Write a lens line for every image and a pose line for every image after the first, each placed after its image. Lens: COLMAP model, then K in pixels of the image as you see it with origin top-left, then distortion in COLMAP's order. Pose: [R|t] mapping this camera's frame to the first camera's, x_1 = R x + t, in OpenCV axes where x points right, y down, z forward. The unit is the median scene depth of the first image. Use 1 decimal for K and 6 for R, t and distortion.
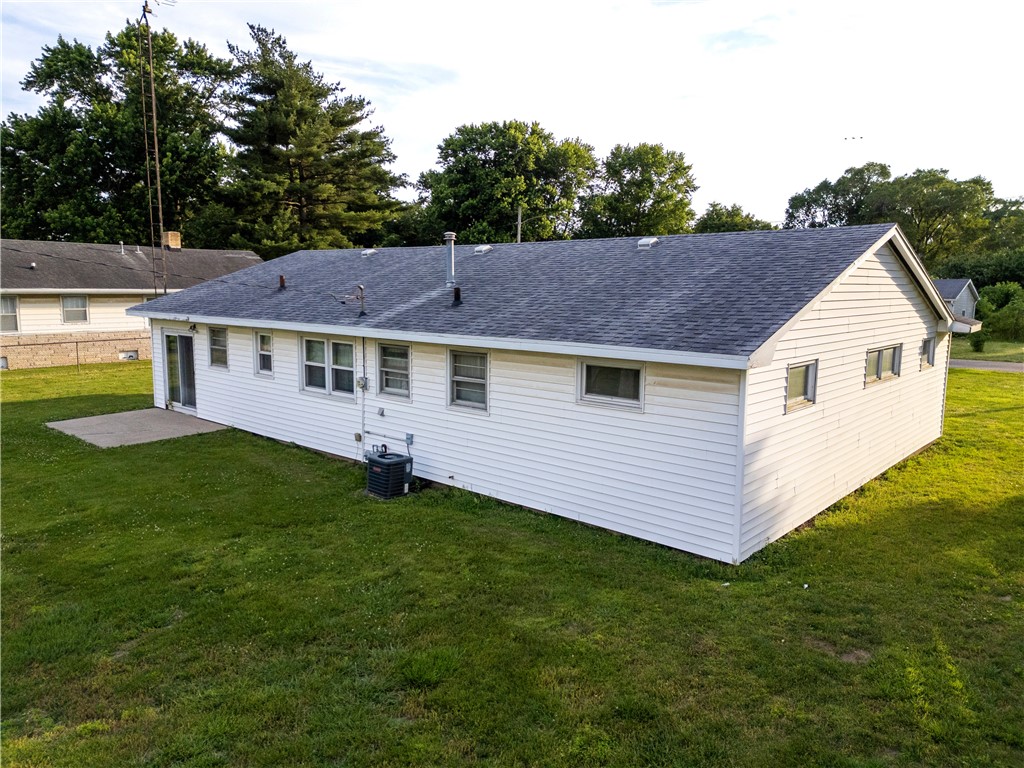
lens RADIAL K [[715.0, 0, 508.8], [0, 715.0, 381.5], [0, 0, 1]] dist [0.067925, -0.056150]
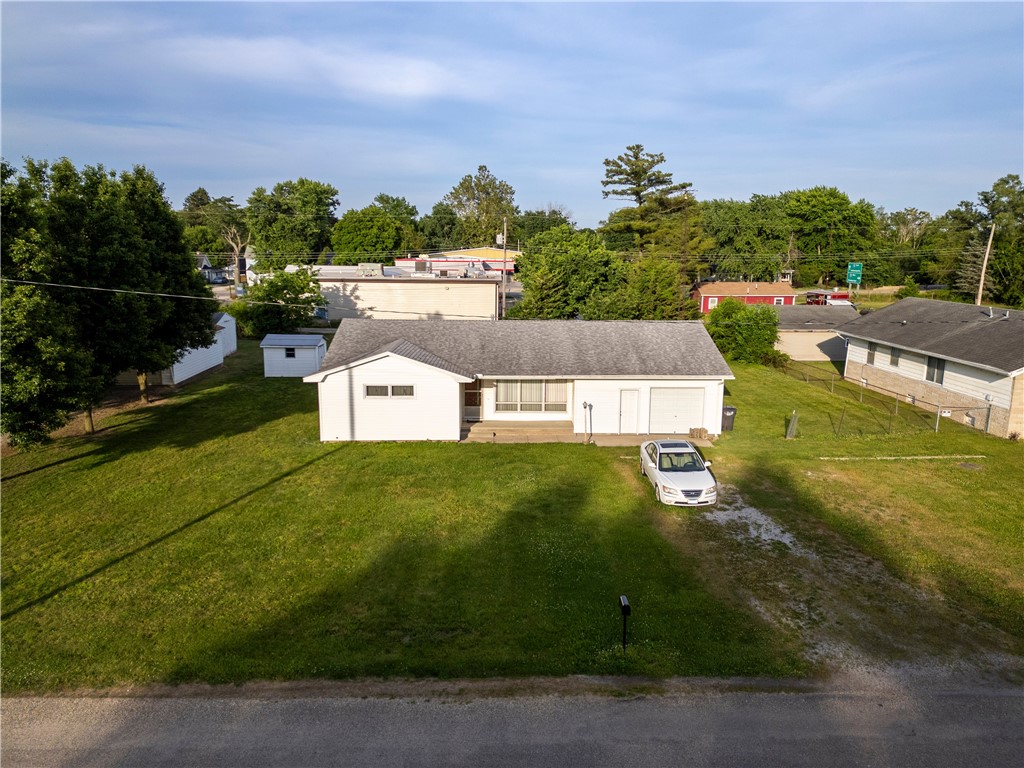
lens RADIAL K [[715.0, 0, 513.9], [0, 715.0, 378.8], [0, 0, 1]] dist [0.067925, -0.056150]
pose [[-0.732369, 0.107709, -0.672336, 1.271164], [-0.104705, 0.957851, 0.267502, -0.528308], [0.672810, 0.266307, -0.690223, 2.244427]]
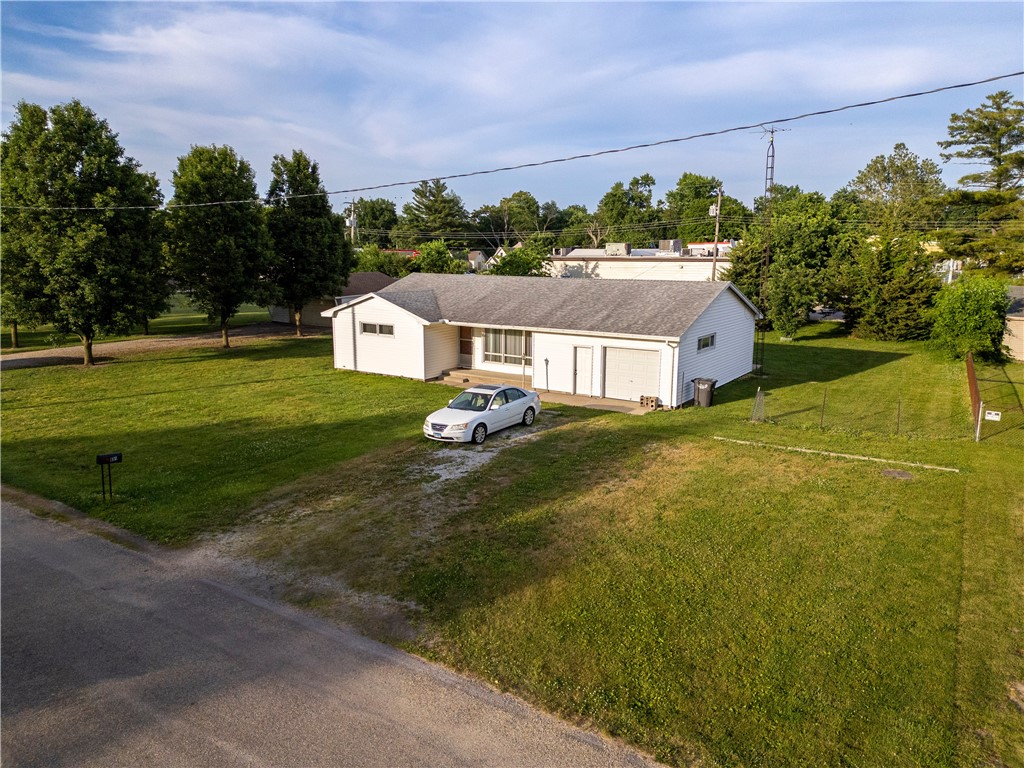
lens RADIAL K [[715.0, 0, 514.6], [0, 715.0, 390.1], [0, 0, 1]] dist [0.067925, -0.056150]
pose [[-0.990040, 0.013366, -0.140147, 0.338678], [-0.032596, 0.946670, 0.320551, -0.490202], [0.136957, 0.321927, -0.936806, 2.735843]]
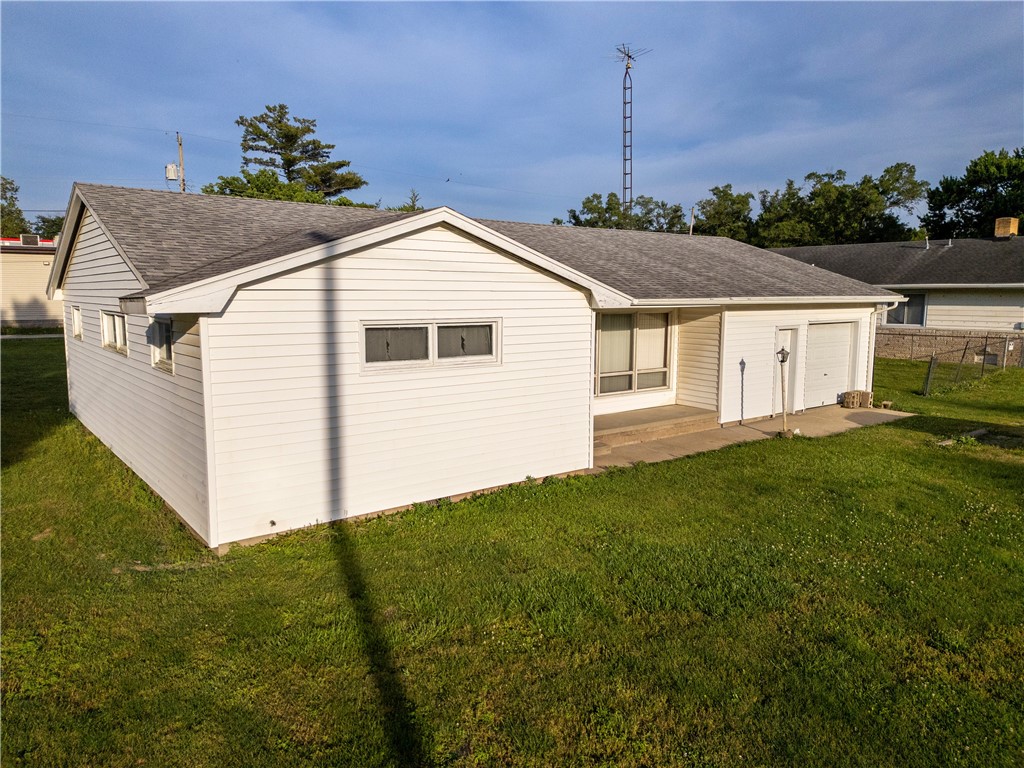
lens RADIAL K [[715.0, 0, 508.2], [0, 715.0, 385.5], [0, 0, 1]] dist [0.067925, -0.056150]
pose [[-0.191707, 0.116532, -0.974510, 0.896351], [-0.135198, 0.980325, 0.143824, -0.105511], [0.972096, 0.159324, -0.172180, 1.132135]]
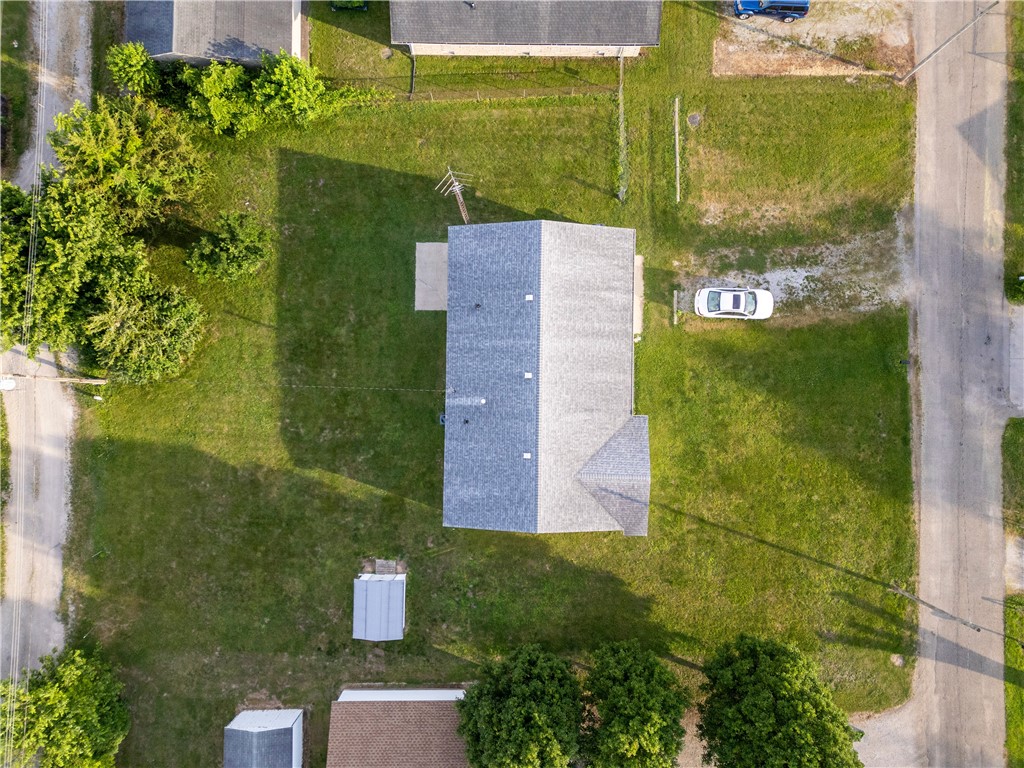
lens RADIAL K [[715.0, 0, 507.6], [0, 715.0, 385.4], [0, 0, 1]] dist [0.067925, -0.056150]
pose [[0.651342, 0.757697, -0.040600, 0.035952], [-0.088276, 0.128811, 0.987732, -2.259006], [0.753632, -0.639768, 0.150787, 0.526155]]
